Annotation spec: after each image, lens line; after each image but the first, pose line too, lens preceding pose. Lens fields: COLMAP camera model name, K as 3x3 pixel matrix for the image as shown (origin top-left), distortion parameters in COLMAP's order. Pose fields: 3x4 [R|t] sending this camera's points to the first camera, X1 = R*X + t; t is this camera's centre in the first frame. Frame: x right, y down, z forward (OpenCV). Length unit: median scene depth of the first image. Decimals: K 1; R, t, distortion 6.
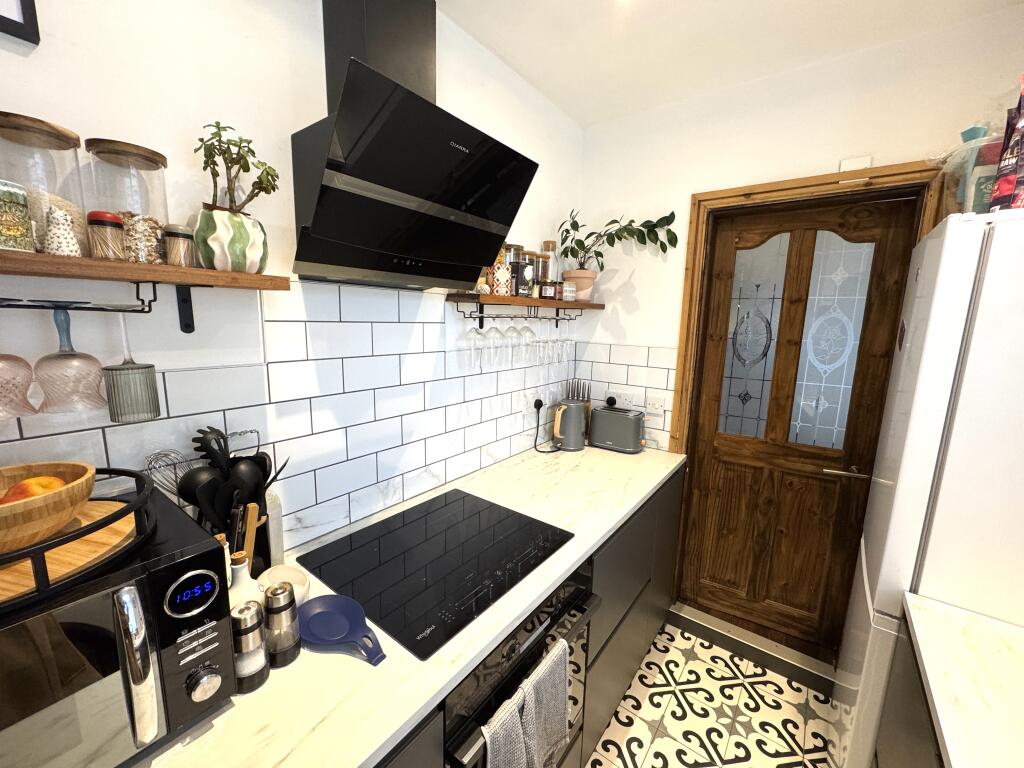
lens RADIAL K [[406.7, 0, 511.5], [0, 406.7, 384.4], [0, 0, 1]] dist [-0.003781, 0.000593]
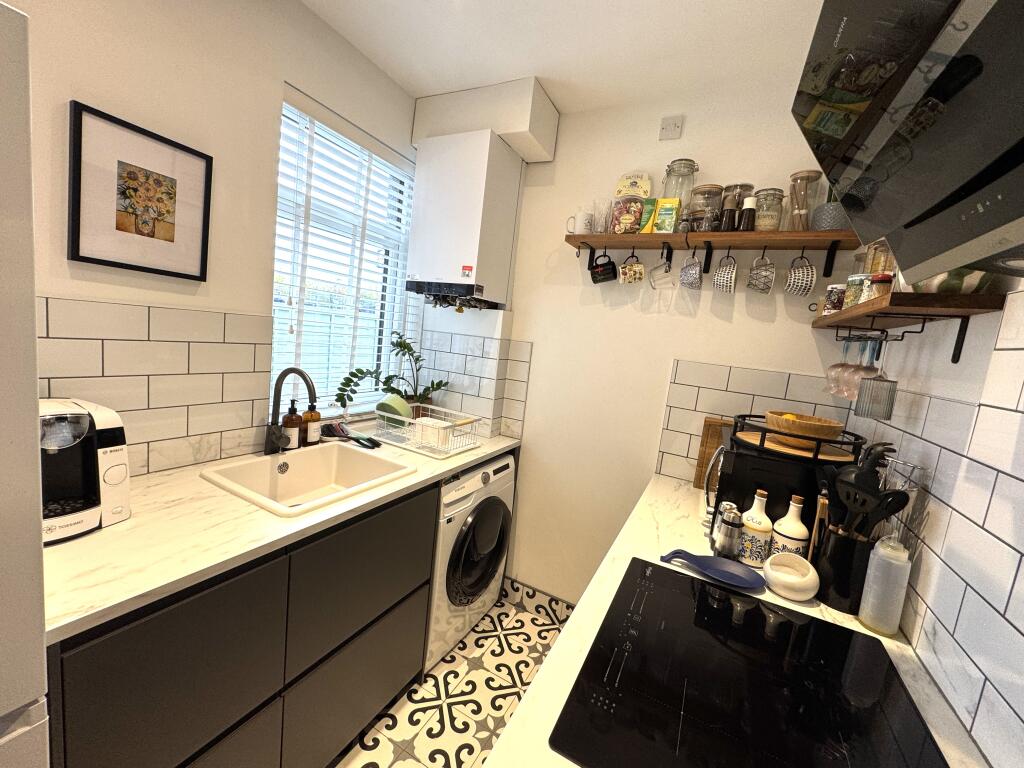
lens RADIAL K [[406.7, 0, 512.0], [0, 406.7, 384.2], [0, 0, 1]] dist [-0.003781, 0.000593]
pose [[-0.977366, -0.108664, -0.181517, 0.229921], [-0.156893, 0.947877, 0.277335, -0.095555], [0.141919, 0.299536, -0.943471, 0.933569]]
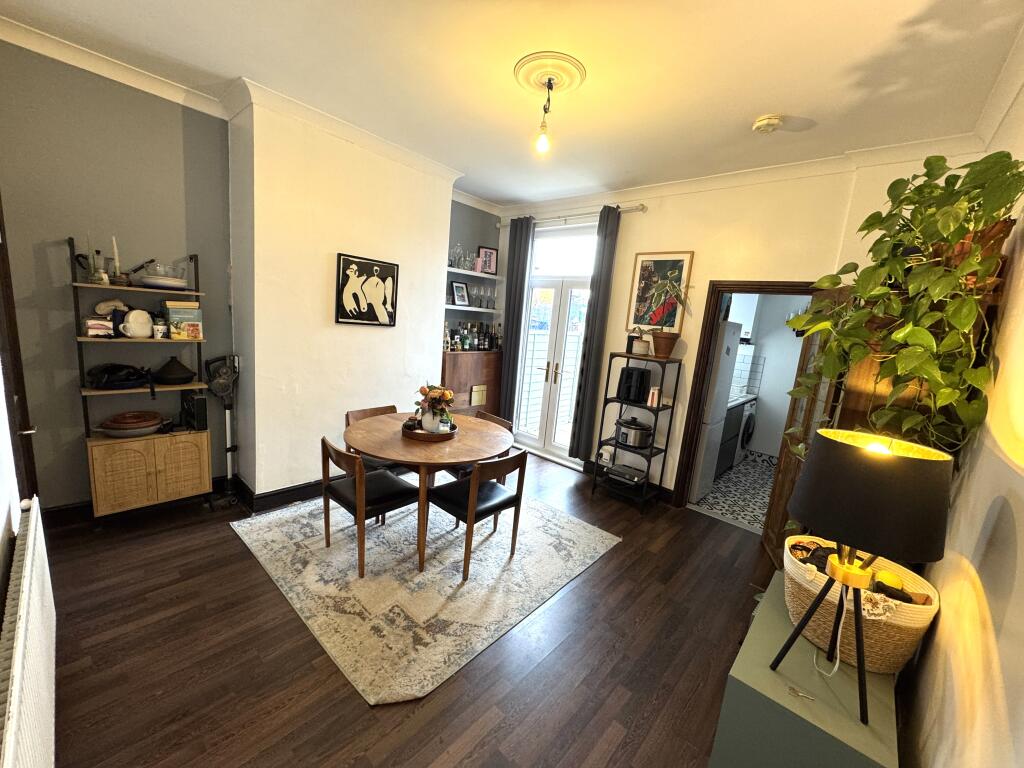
lens RADIAL K [[406.7, 0, 510.9], [0, 406.7, 385.8], [0, 0, 1]] dist [-0.003781, 0.000593]
pose [[-0.990162, -0.124841, 0.063192, 1.698928], [-0.097377, 0.939119, 0.329504, -0.528825], [-0.100480, 0.320109, -0.942037, 3.010081]]
